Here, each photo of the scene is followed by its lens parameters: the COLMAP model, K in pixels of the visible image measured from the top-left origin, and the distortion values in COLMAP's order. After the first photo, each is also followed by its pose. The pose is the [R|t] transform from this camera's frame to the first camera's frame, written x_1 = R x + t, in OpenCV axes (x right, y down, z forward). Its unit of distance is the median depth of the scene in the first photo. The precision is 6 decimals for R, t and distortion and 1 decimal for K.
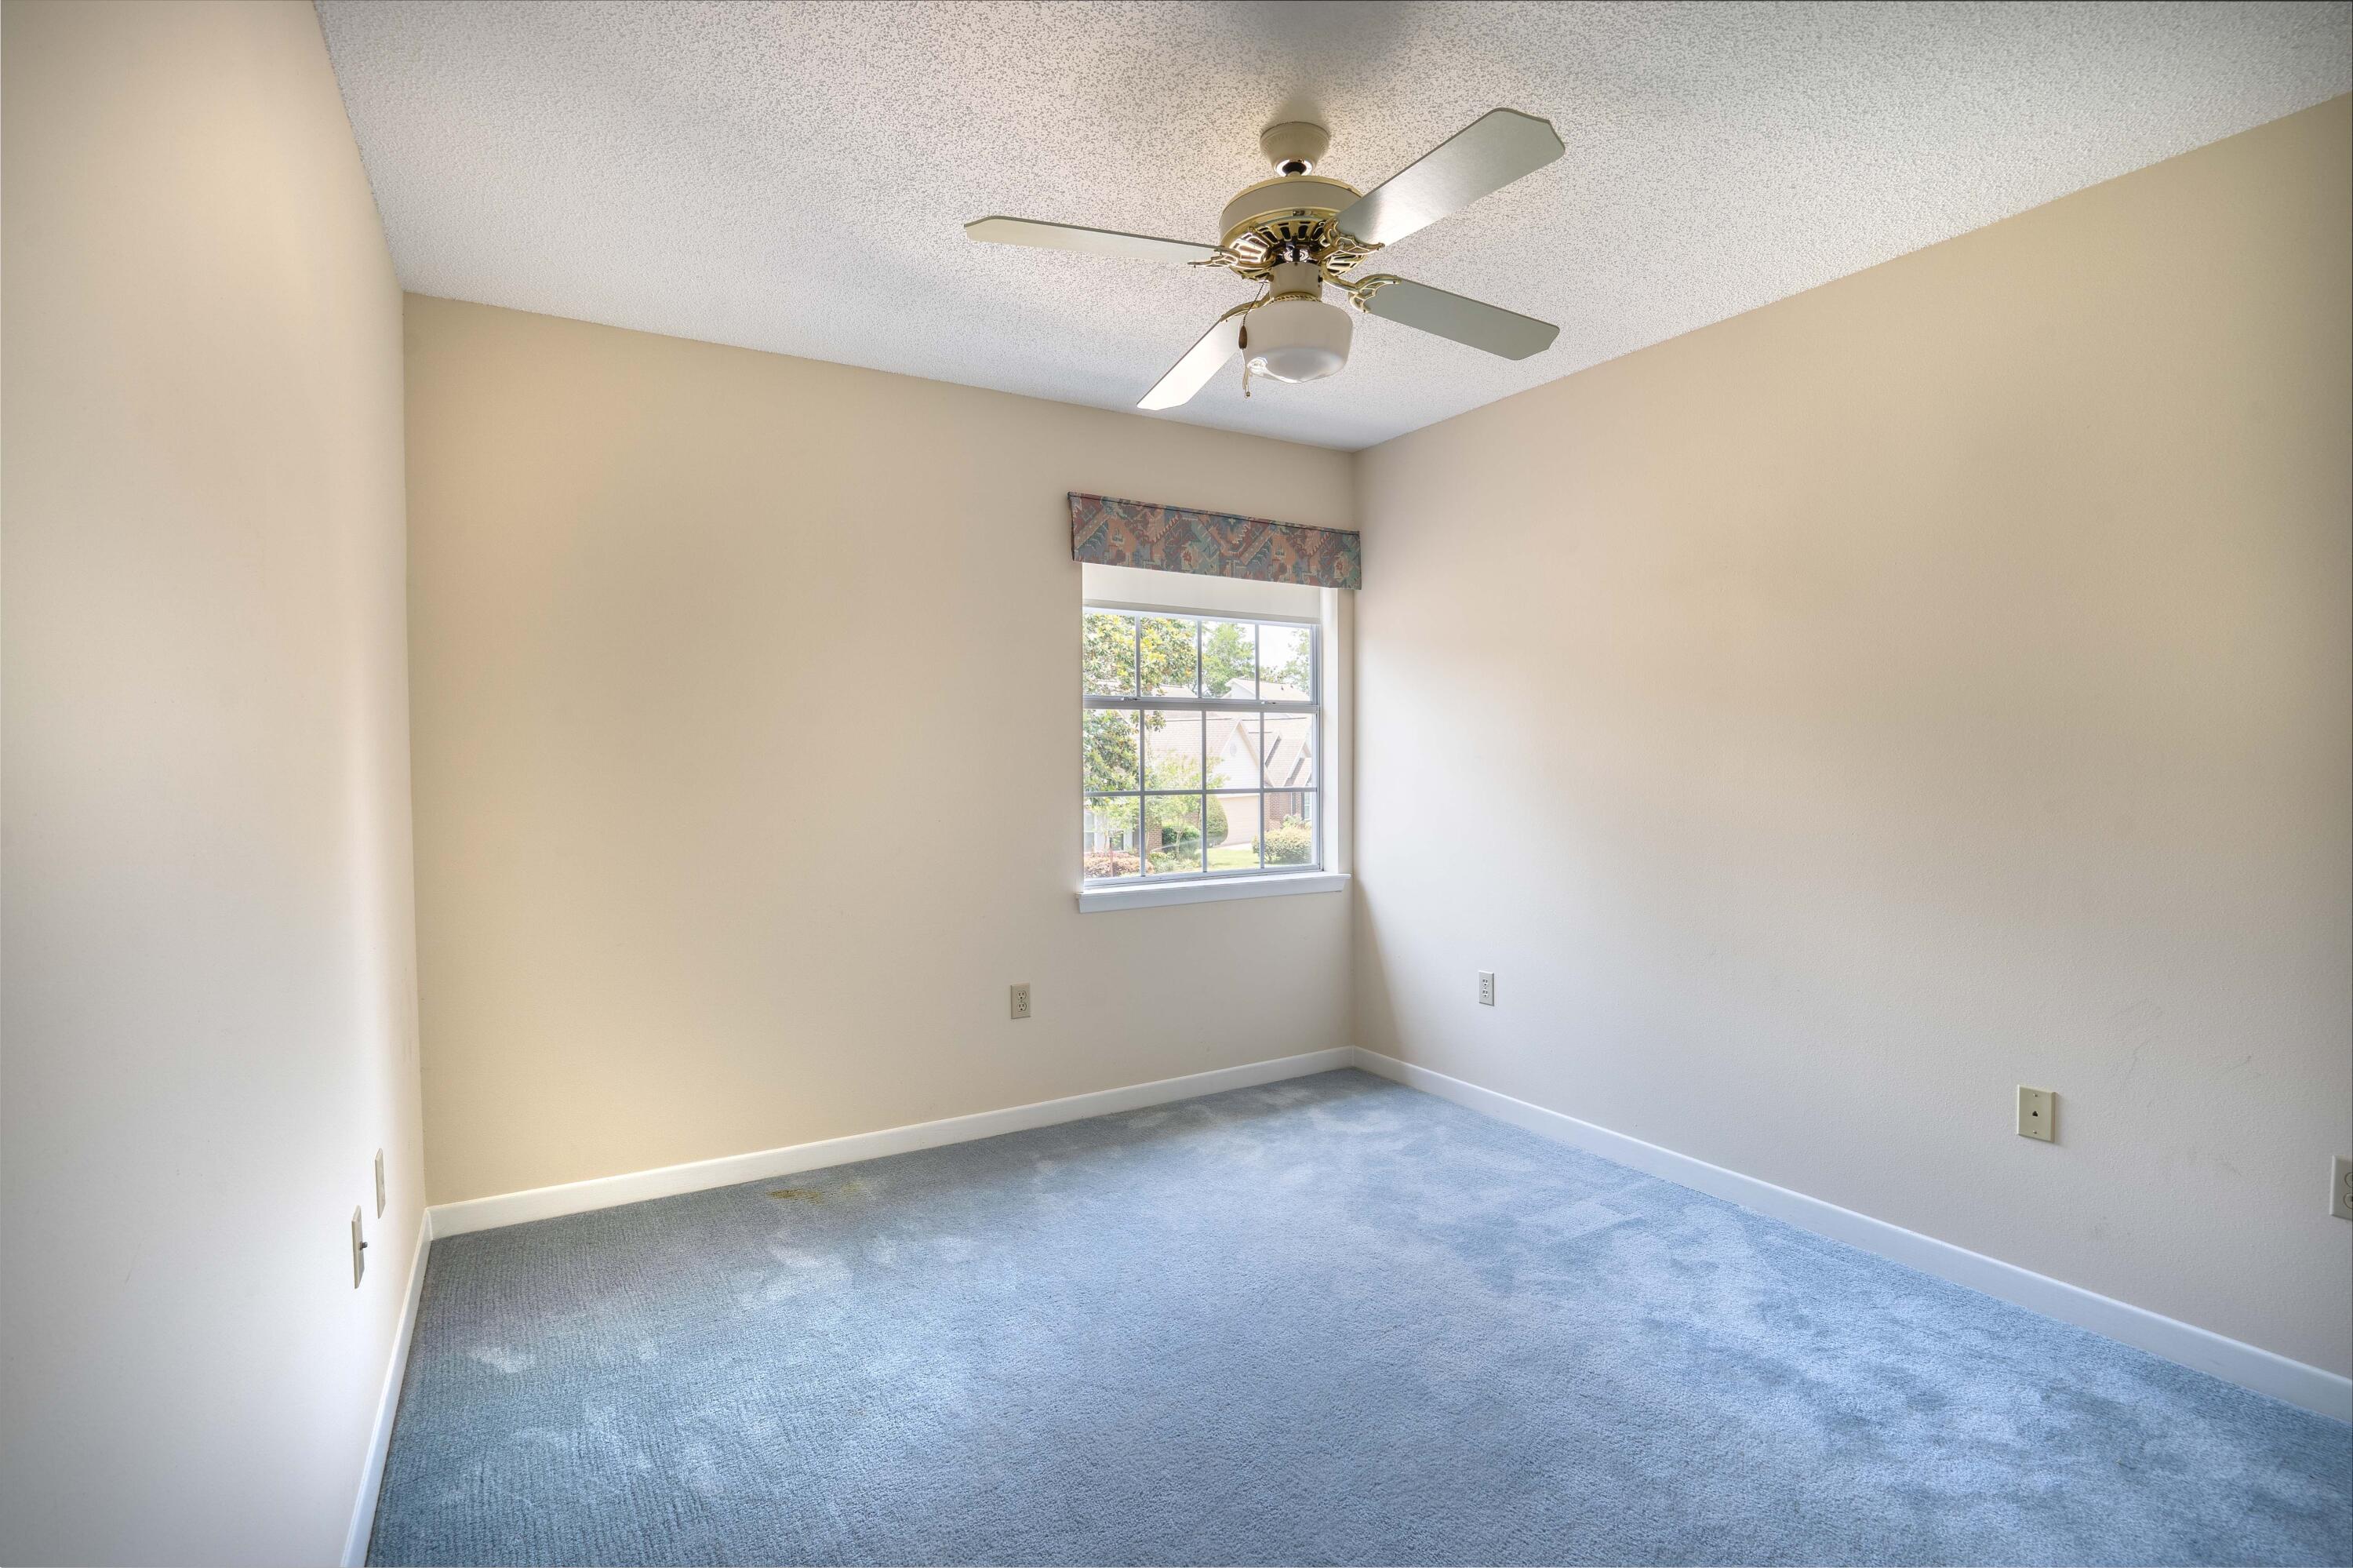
lens RADIAL K [[1078.8, 0, 1183.7], [0, 1078.8, 788.0], [0, 0, 1]] dist [-0.020285, 0.005833]
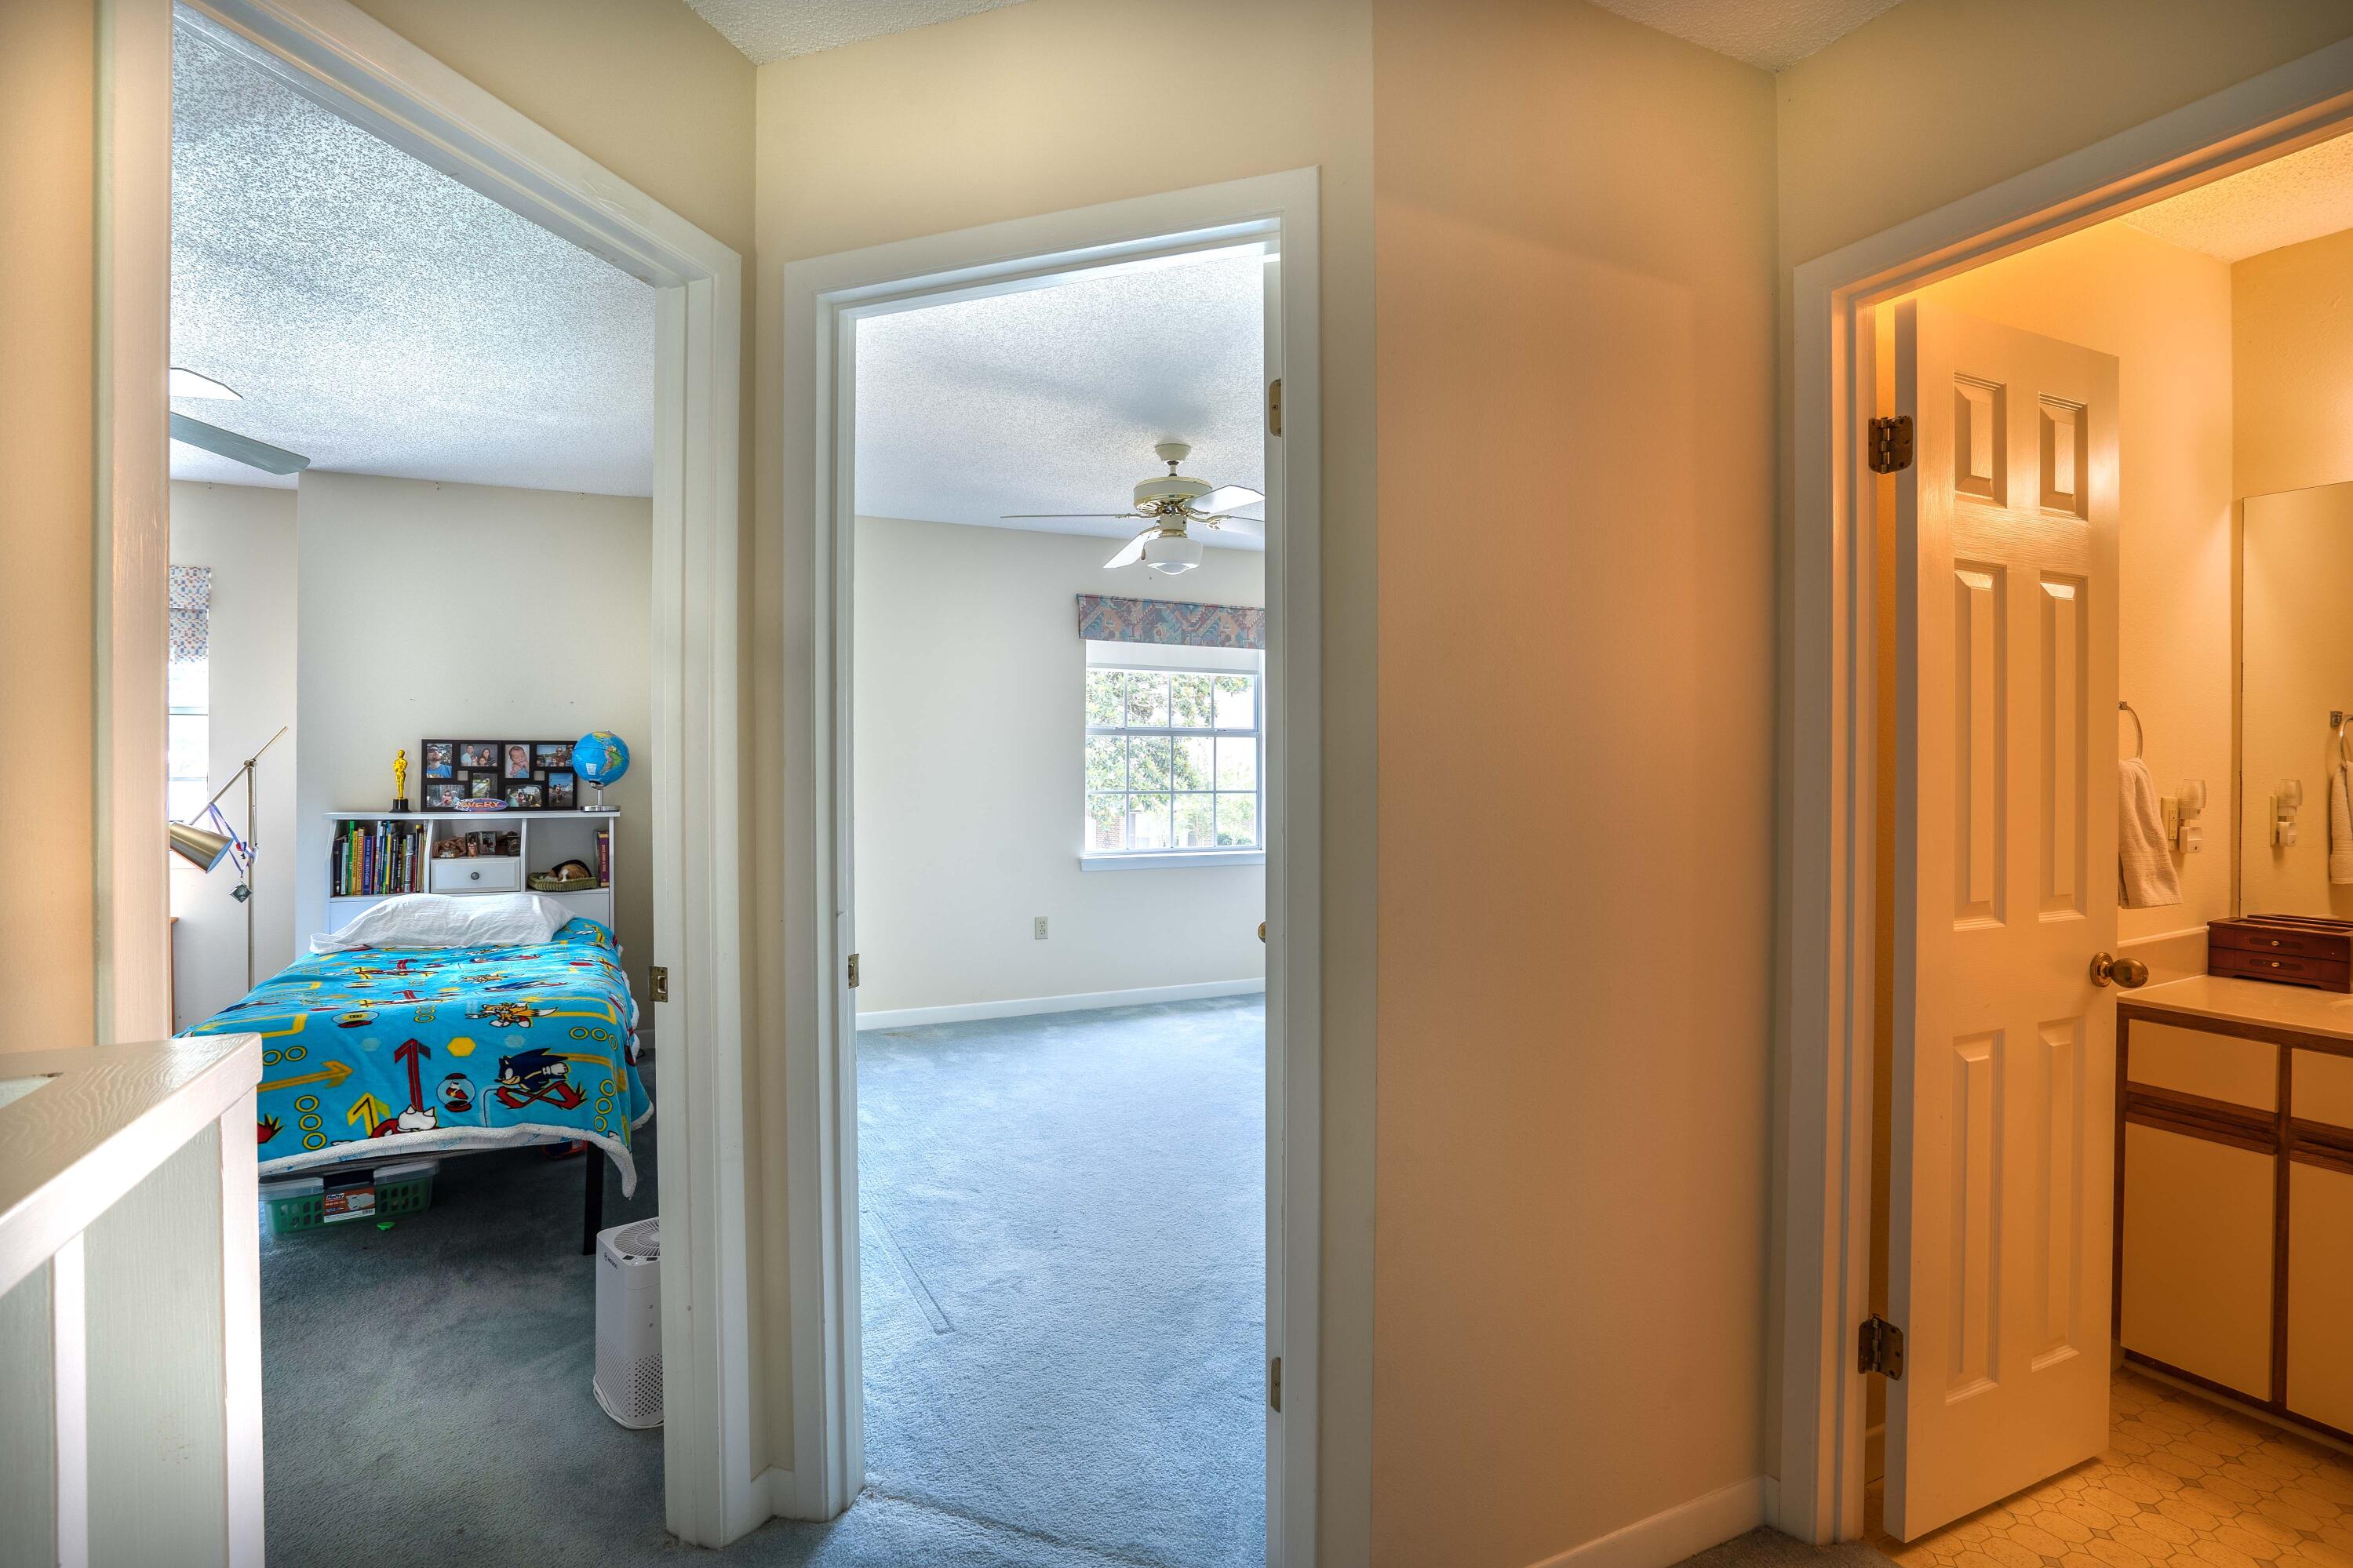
lens RADIAL K [[1140.2, 0, 1171.1], [0, 1140.2, 773.5], [0, 0, 1]] dist [-0.029543, 0.001616]
pose [[0.996629, 0.011236, -0.081267, 0.153478], [-0.012263, 0.999851, -0.012149, -0.002564], [0.081119, 0.013105, 0.996618, -0.569283]]
